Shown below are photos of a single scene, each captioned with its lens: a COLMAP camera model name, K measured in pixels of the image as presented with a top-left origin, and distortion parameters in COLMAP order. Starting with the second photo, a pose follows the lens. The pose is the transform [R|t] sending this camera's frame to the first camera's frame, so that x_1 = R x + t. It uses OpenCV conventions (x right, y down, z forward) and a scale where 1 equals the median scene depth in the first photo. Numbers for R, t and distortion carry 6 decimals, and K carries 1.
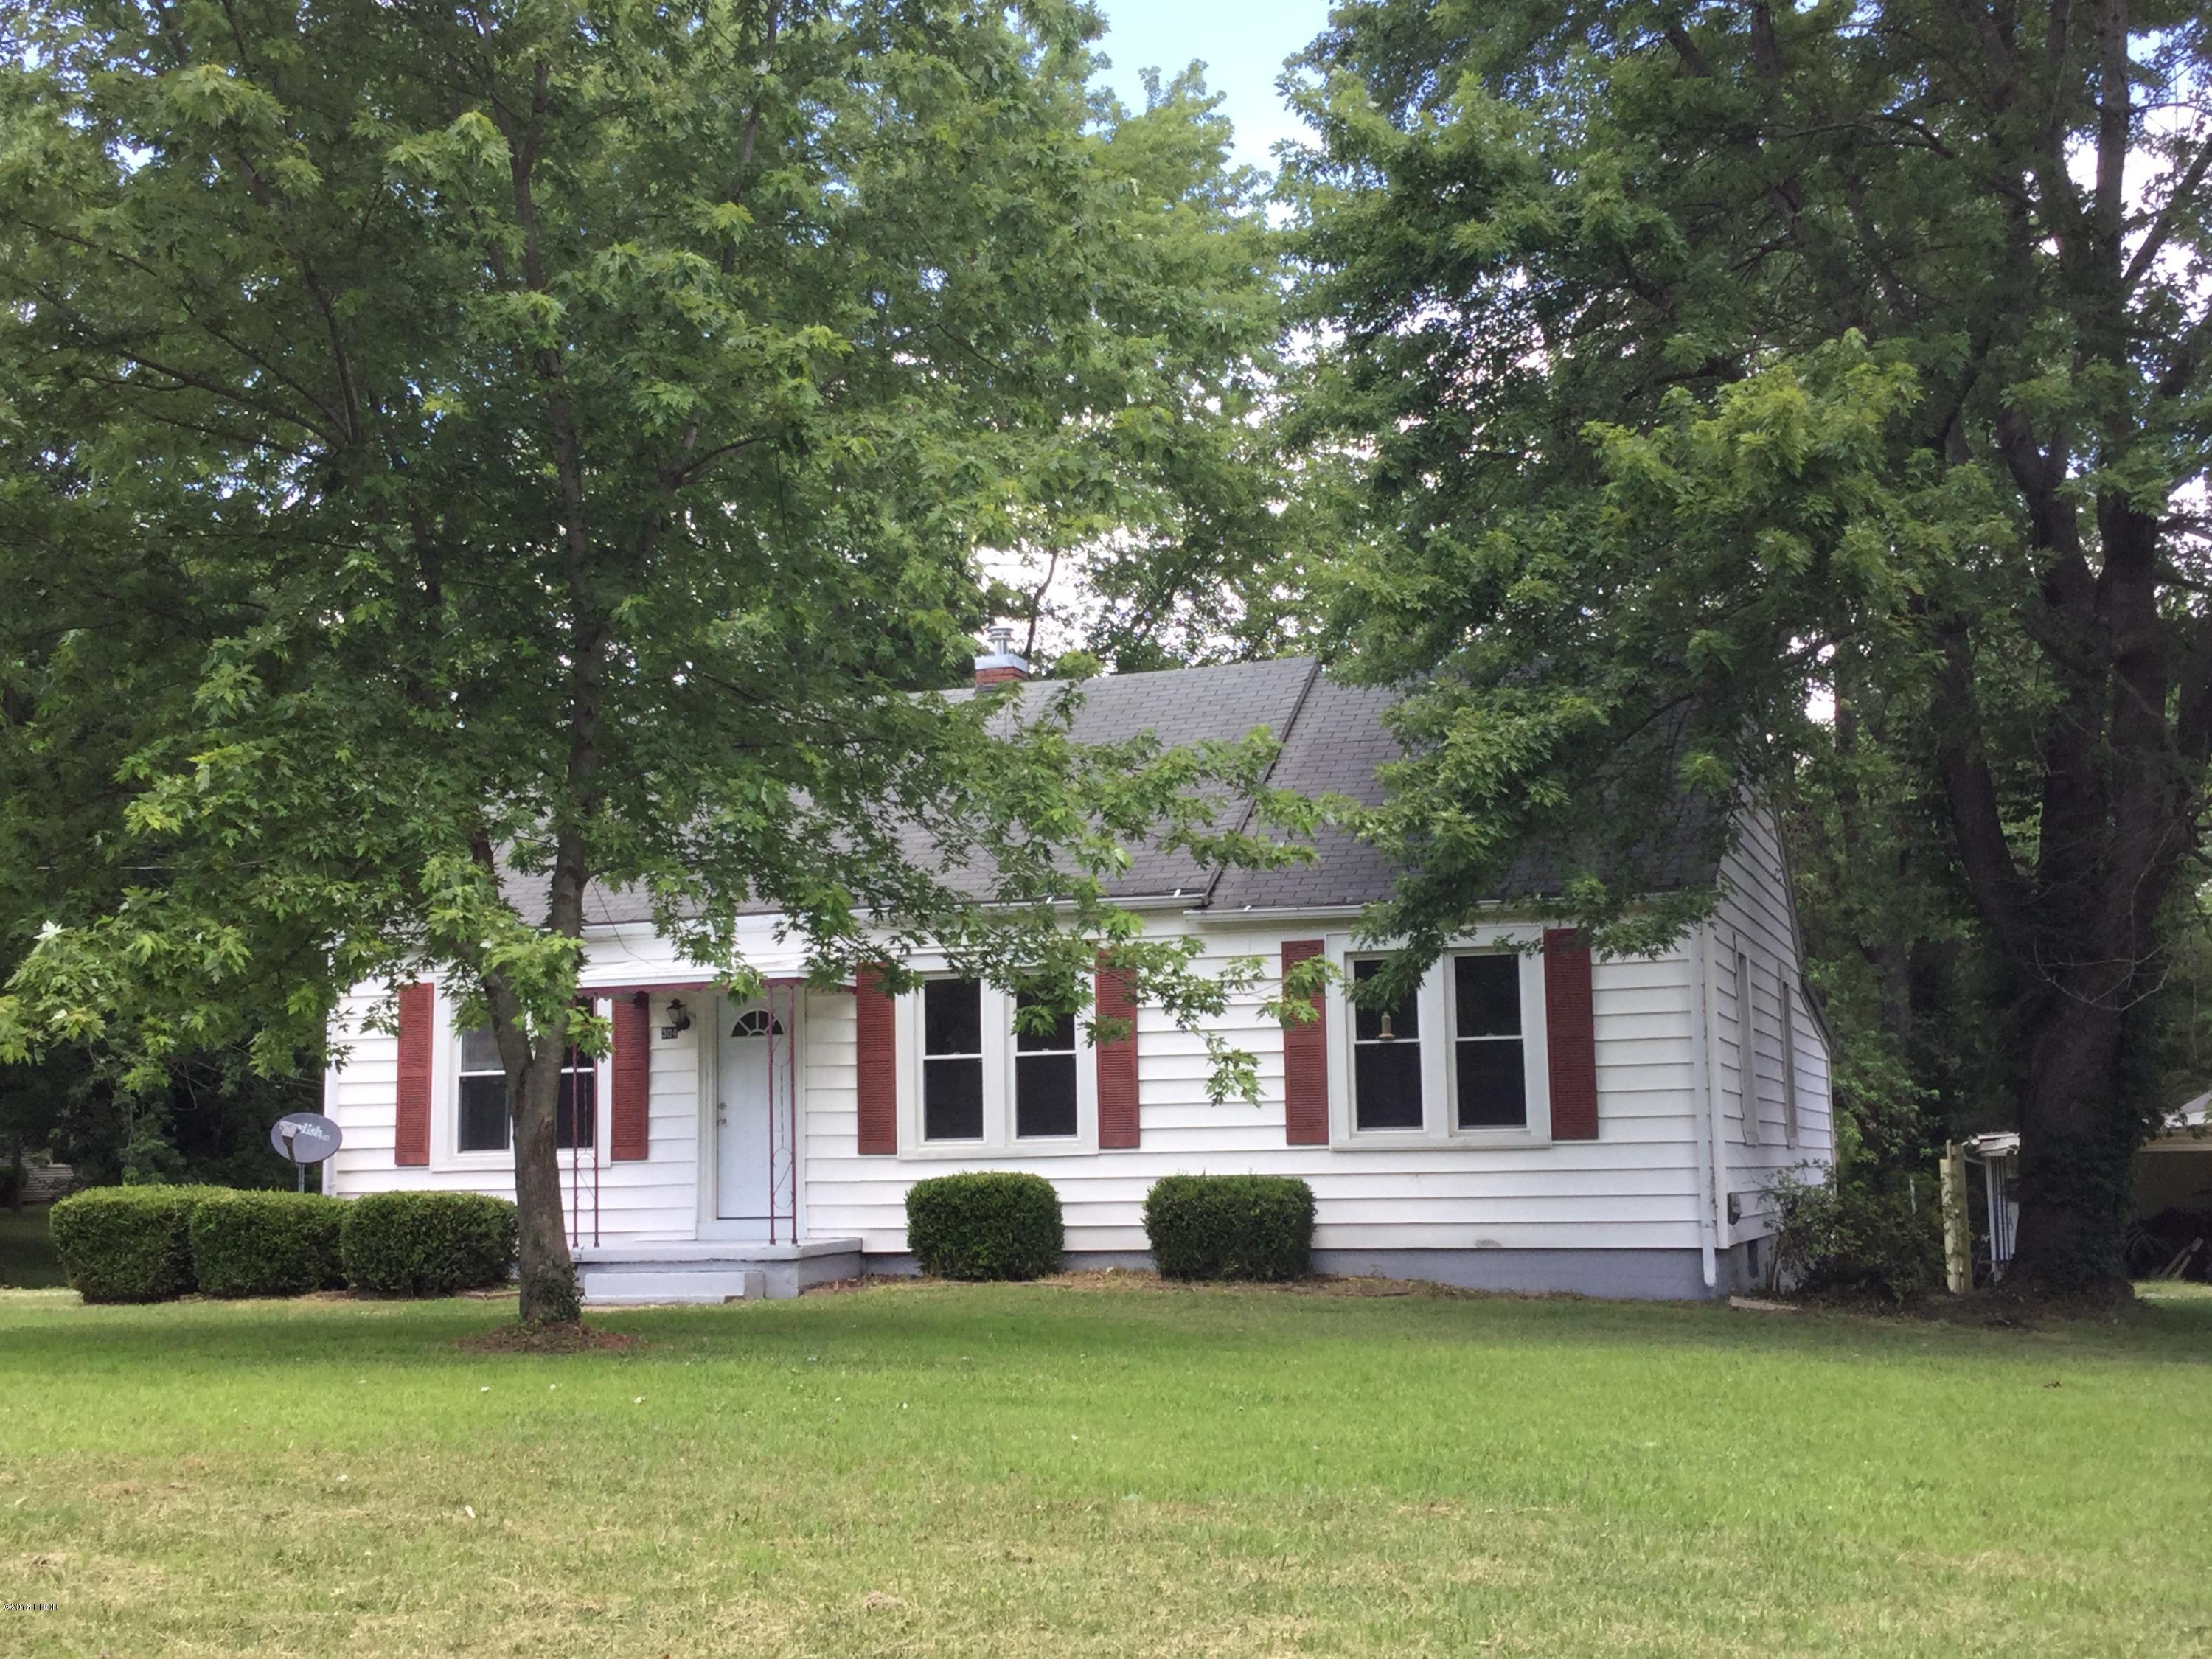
lens RADIAL K [[2679.8, 0, 1106.0], [0, 2679.8, 829.5], [0, 0, 1]] dist [0.017230, 0.045849]
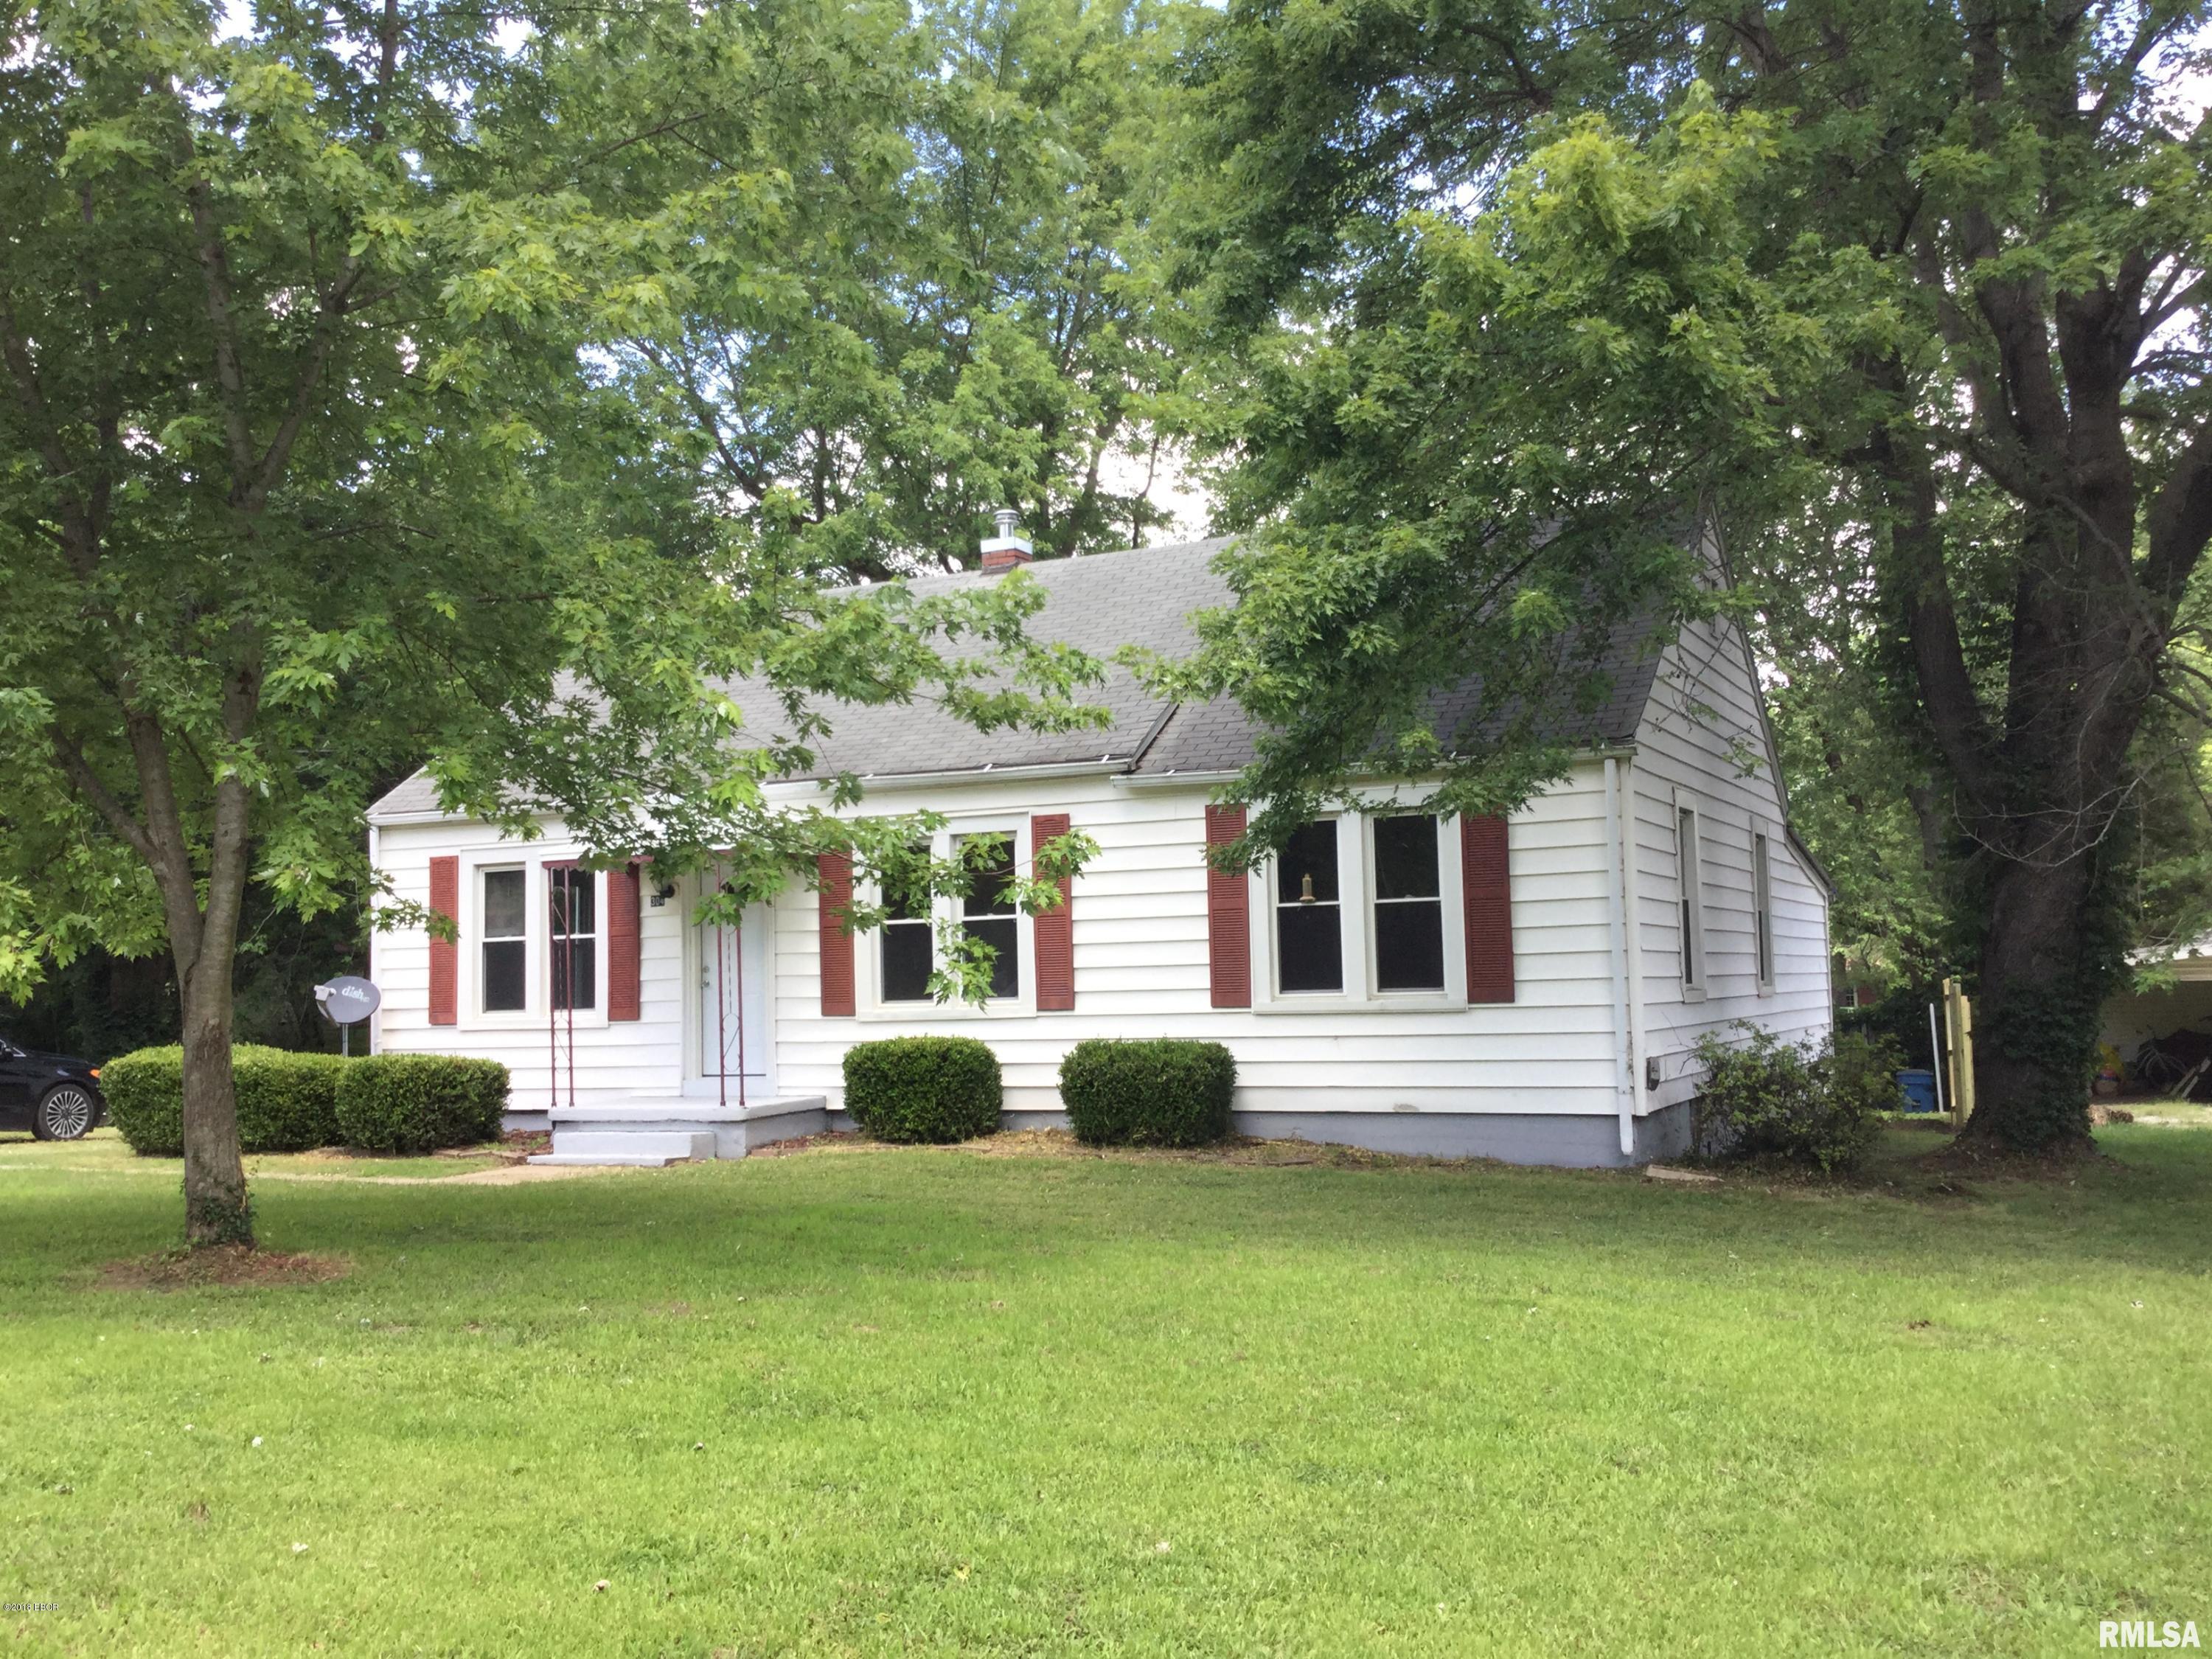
lens RADIAL K [[2090.9, 0, 1106.0], [0, 2090.9, 829.5], [0, 0, 1]] dist [0.006403, -0.018714]
pose [[0.993102, -0.016895, -0.116033, 0.121247], [0.023314, 0.998259, 0.054188, 0.007937], [0.114915, -0.056520, 0.991766, 0.226140]]
